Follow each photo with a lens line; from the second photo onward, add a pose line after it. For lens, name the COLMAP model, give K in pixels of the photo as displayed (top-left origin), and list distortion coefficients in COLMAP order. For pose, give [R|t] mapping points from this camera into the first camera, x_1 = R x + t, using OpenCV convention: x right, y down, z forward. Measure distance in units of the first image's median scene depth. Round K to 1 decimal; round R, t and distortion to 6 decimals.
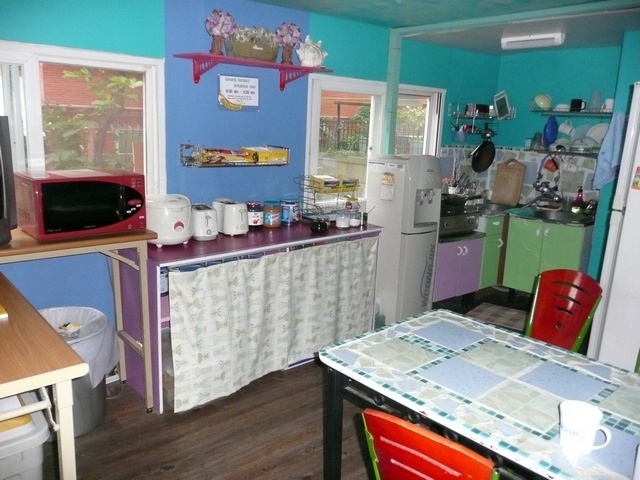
lens RADIAL K [[537.7, 0, 313.4], [0, 537.7, 243.1], [0, 0, 1]] dist [-0.045733, 0.064079]
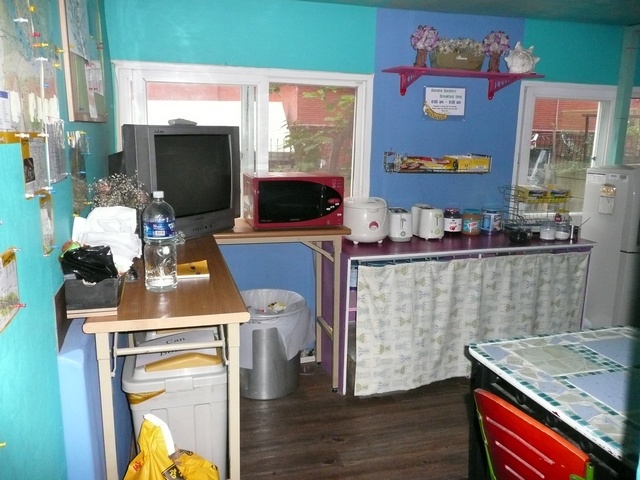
lens RADIAL K [[537.7, 0, 313.4], [0, 537.7, 243.1], [0, 0, 1]] dist [-0.045733, 0.064079]
pose [[0.902692, 0.063399, -0.425591, 0.099685], [-0.078452, 0.996757, -0.017913, 0.031230], [0.423075, 0.049559, 0.904738, -0.034067]]
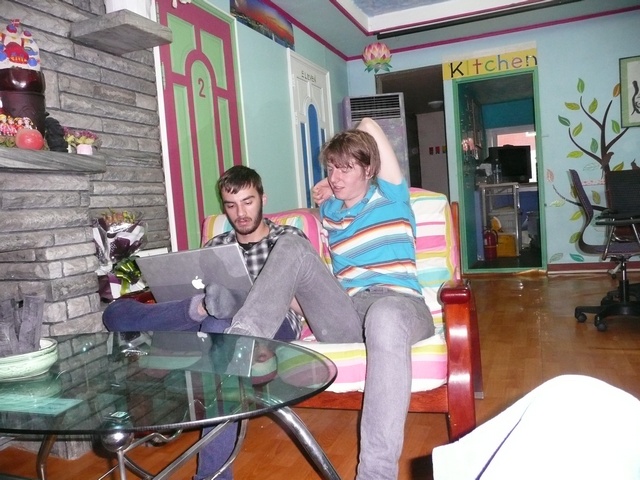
lens RADIAL K [[537.7, 0, 313.4], [0, 537.7, 243.1], [0, 0, 1]] dist [-0.045733, 0.064079]
pose [[0.440535, -0.007721, -0.897702, 1.507214], [-0.112541, 0.991600, -0.063757, 0.610232], [0.890653, 0.129115, 0.435965, -1.329930]]
